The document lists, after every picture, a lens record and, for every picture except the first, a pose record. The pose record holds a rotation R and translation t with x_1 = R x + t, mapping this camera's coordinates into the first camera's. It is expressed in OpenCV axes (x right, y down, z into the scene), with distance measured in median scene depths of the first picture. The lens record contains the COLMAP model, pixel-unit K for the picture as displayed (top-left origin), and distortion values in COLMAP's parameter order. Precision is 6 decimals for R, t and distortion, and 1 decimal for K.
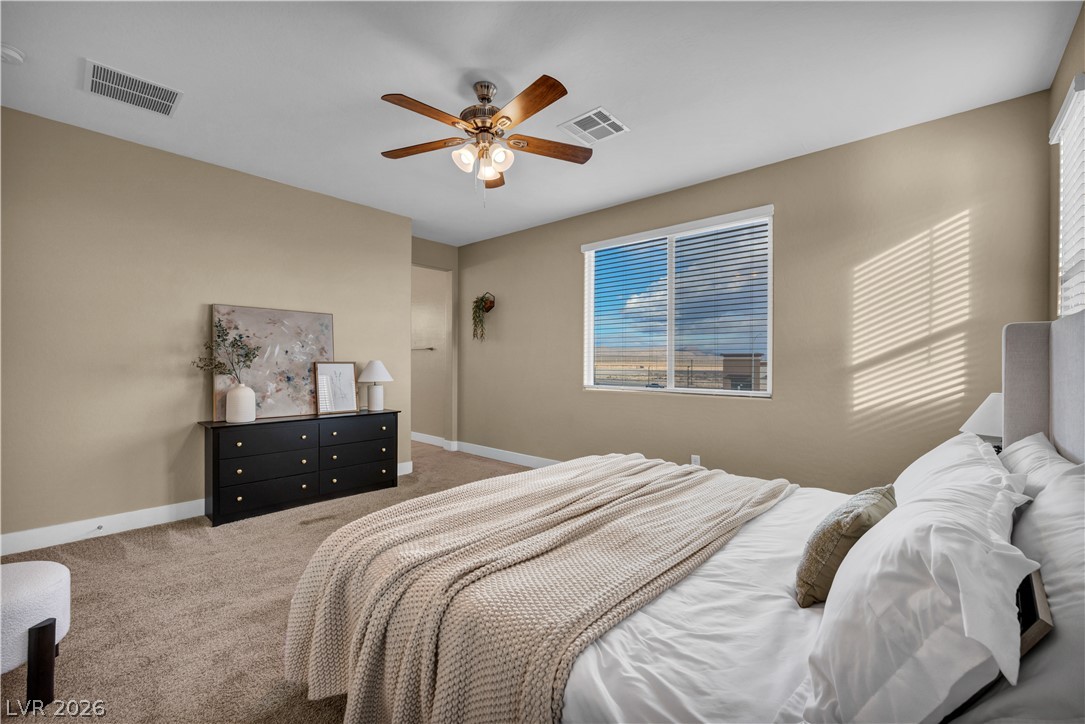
lens RADIAL K [[448.4, 0, 541.7], [0, 448.4, 359.0], [0, 0, 1]] dist [-0.000149, -0.000044]
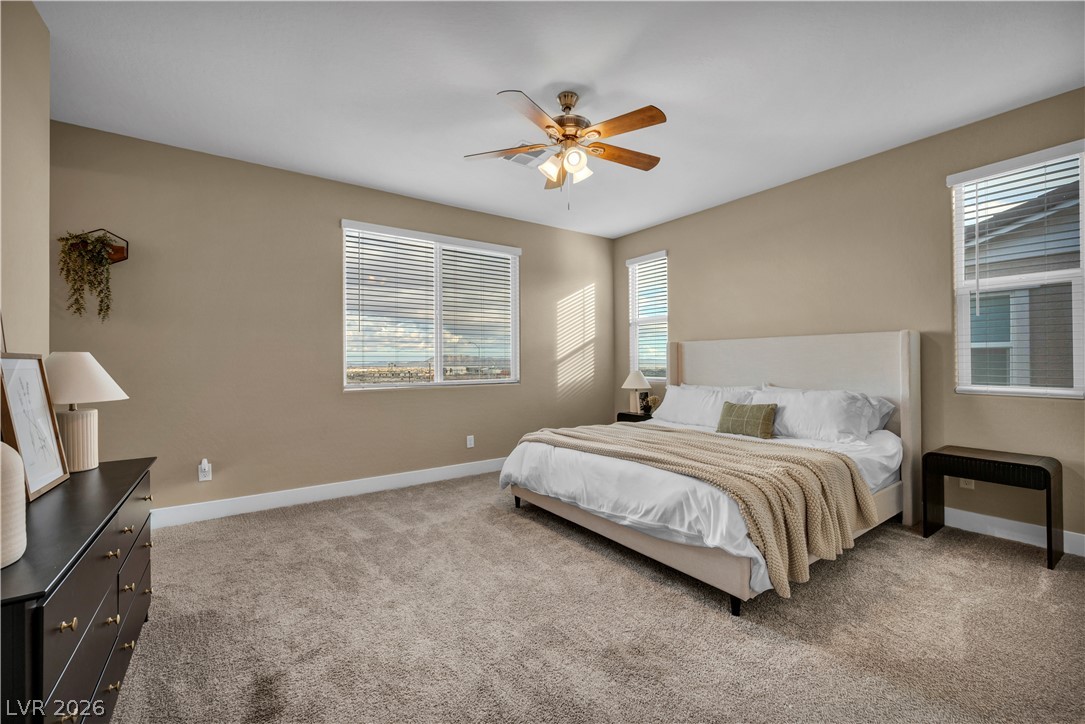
lens RADIAL K [[448.4, 0, 541.7], [0, 448.4, 359.0], [0, 0, 1]] dist [-0.000149, -0.000044]
pose [[0.224566, -0.000268, 0.974459, -0.792161], [-0.002422, 0.999997, 0.000834, 0.008748], [-0.974456, -0.002548, 0.224565, 0.552244]]
